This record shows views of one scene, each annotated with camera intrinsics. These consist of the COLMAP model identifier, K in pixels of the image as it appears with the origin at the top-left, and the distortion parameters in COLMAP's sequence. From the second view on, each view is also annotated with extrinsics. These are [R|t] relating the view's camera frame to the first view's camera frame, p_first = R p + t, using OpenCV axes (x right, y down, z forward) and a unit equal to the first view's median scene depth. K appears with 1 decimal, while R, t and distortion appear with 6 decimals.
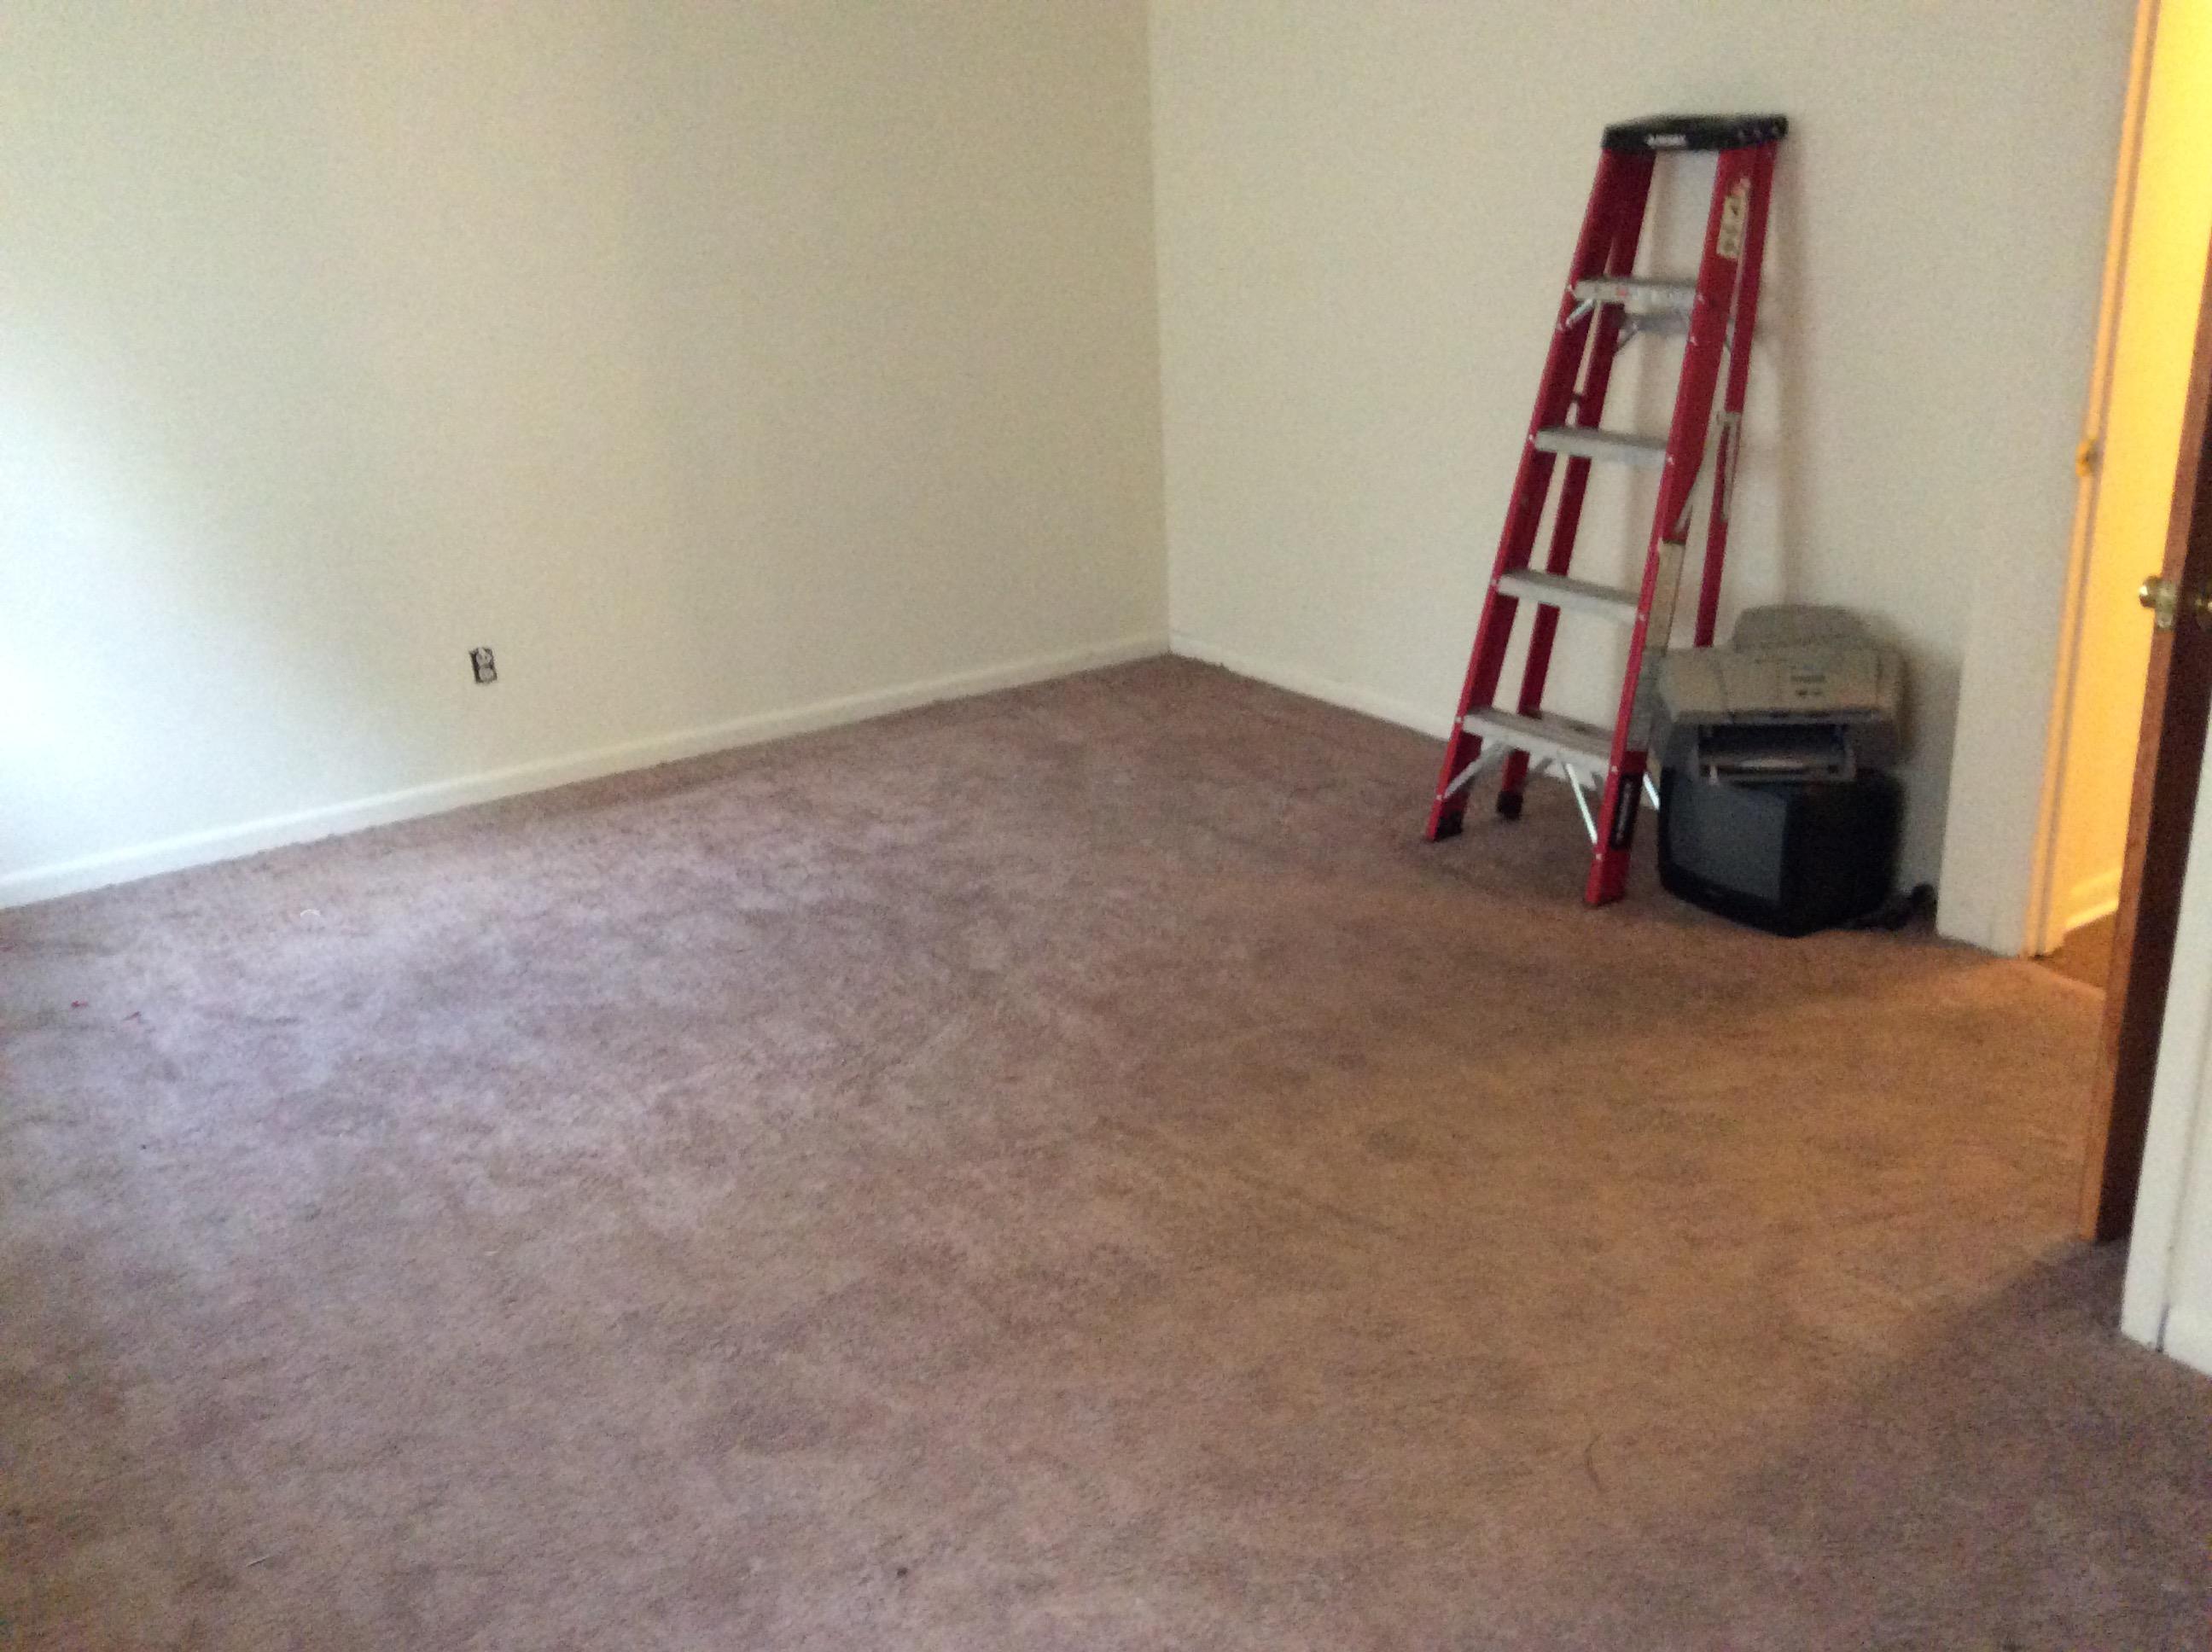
lens RADIAL K [[2040.0, 0, 1135.1], [0, 2040.0, 824.4], [0, 0, 1]] dist [0.208886, -0.573822]
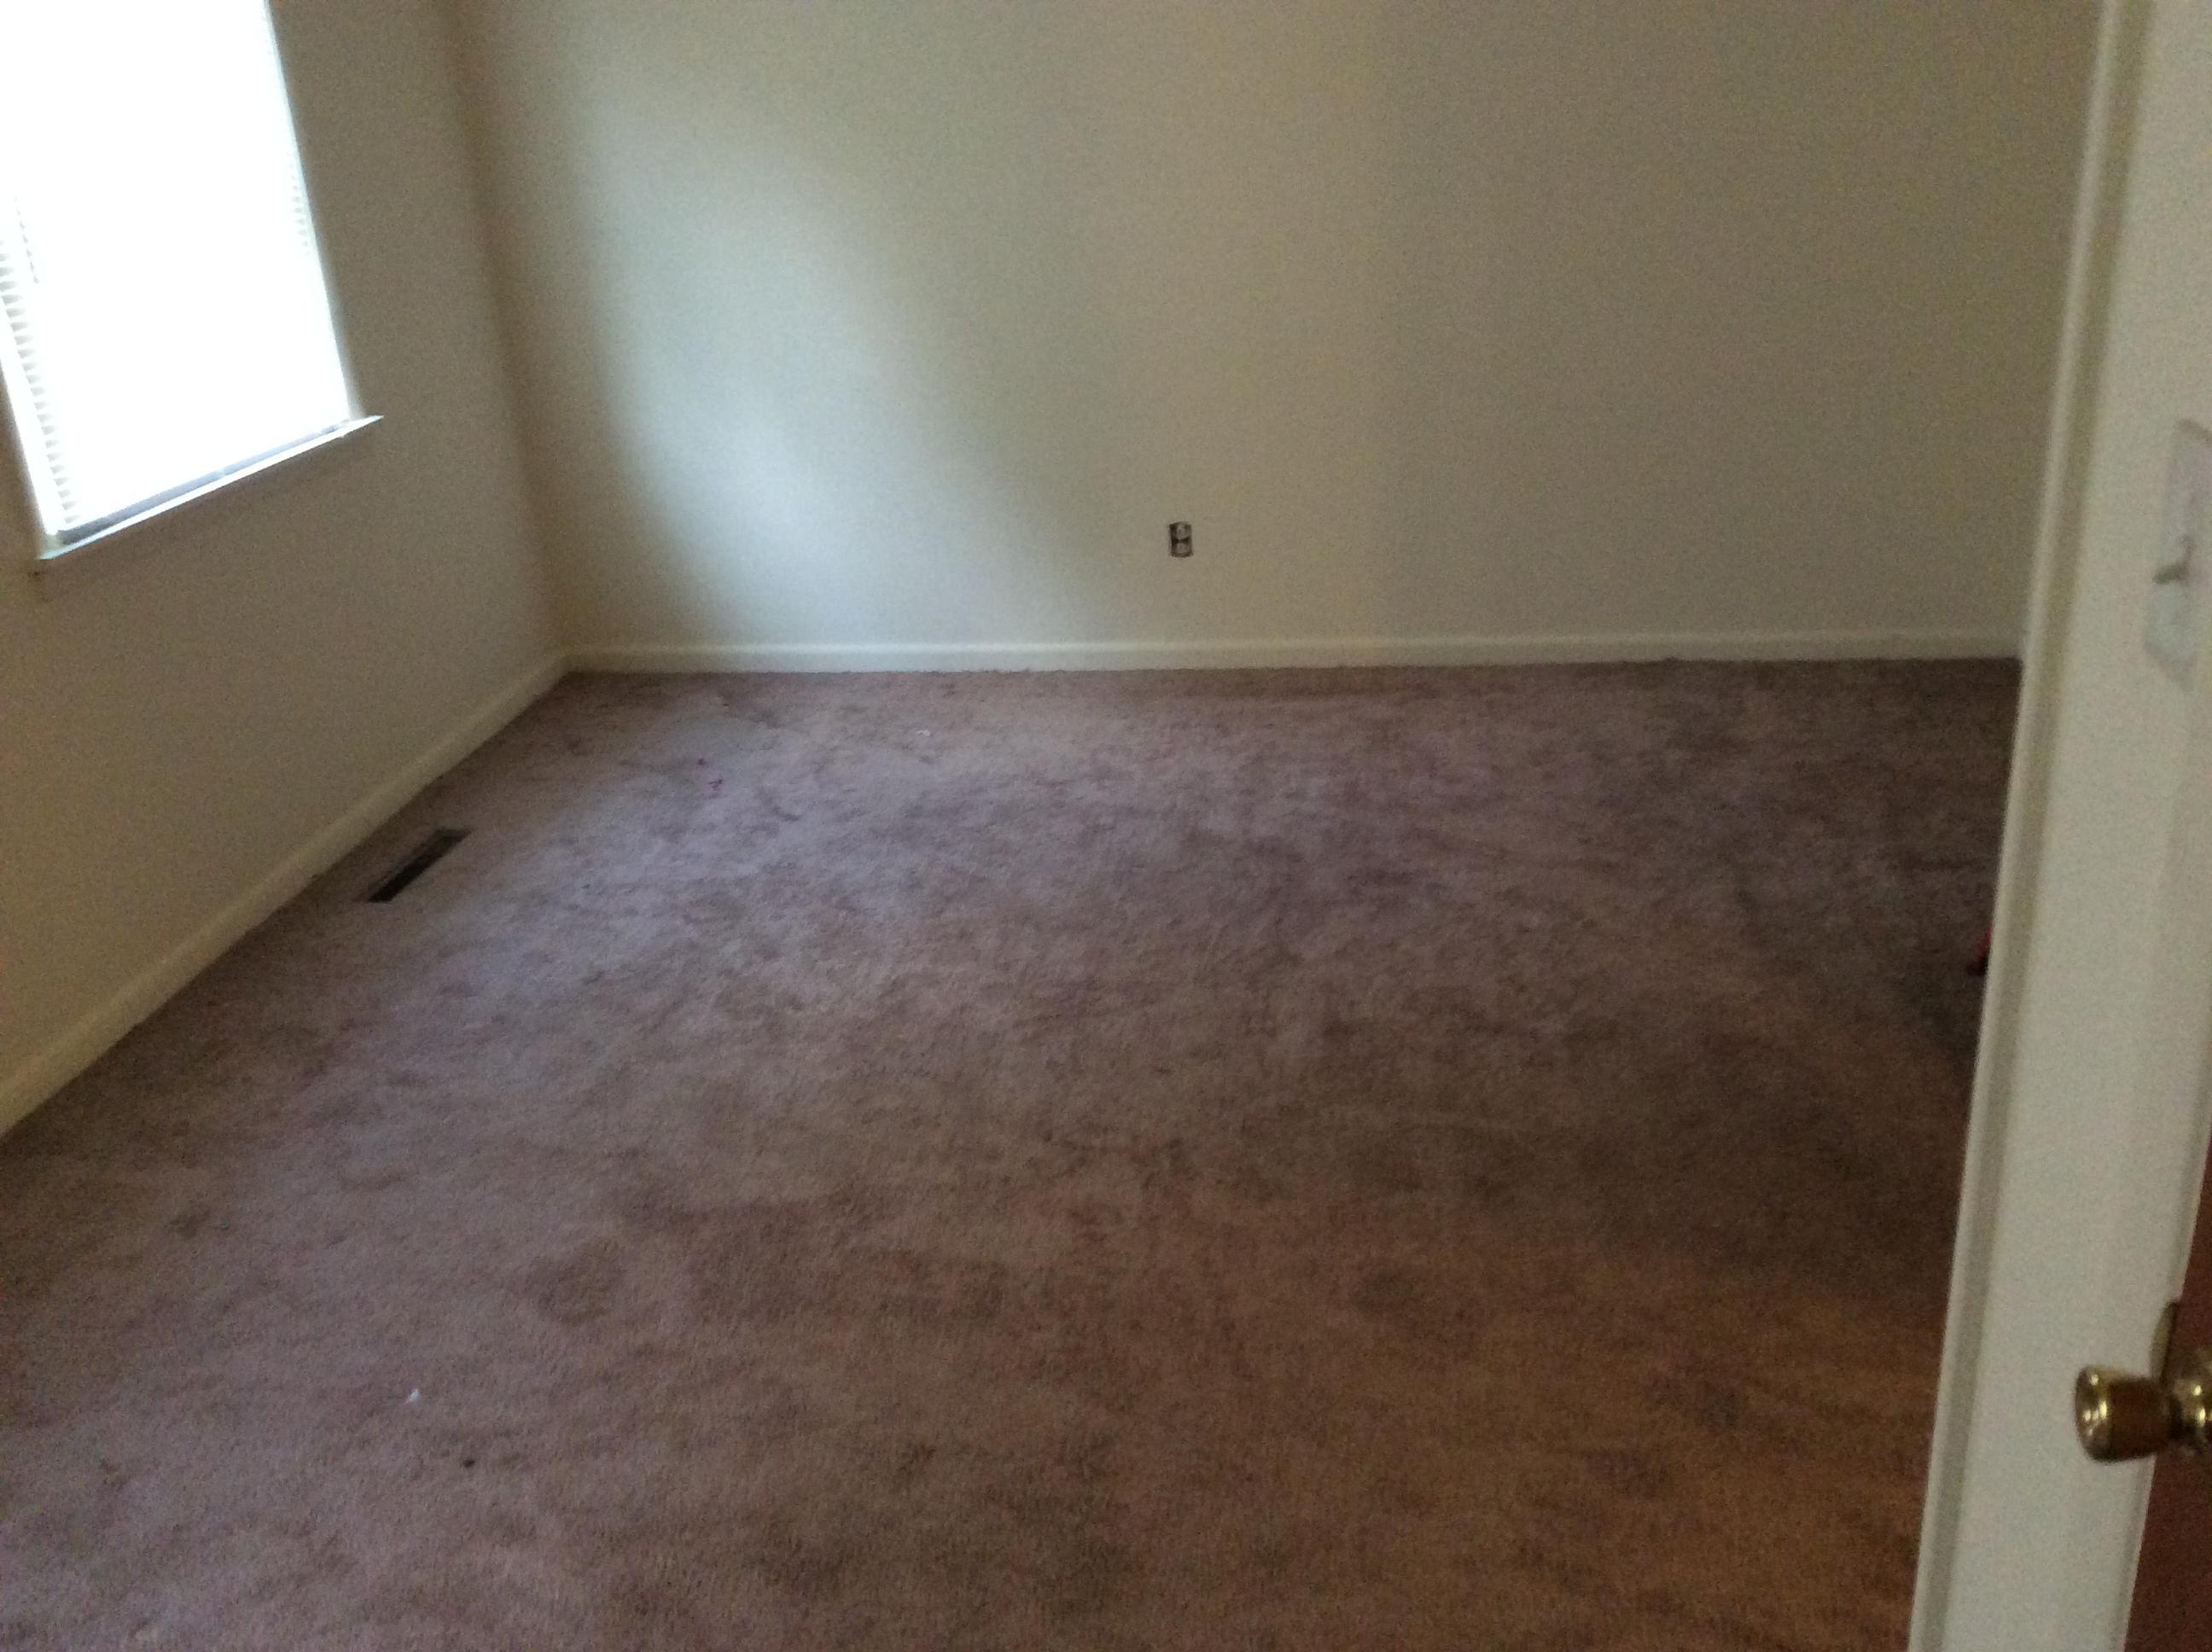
lens RADIAL K [[2040.0, 0, 1135.1], [0, 2040.0, 824.4], [0, 0, 1]] dist [0.208886, -0.573822]
pose [[0.739505, 0.251815, -0.624277, 0.393309], [-0.206452, 0.967545, 0.145721, -0.094915], [0.640711, 0.021121, 0.767492, 0.227820]]
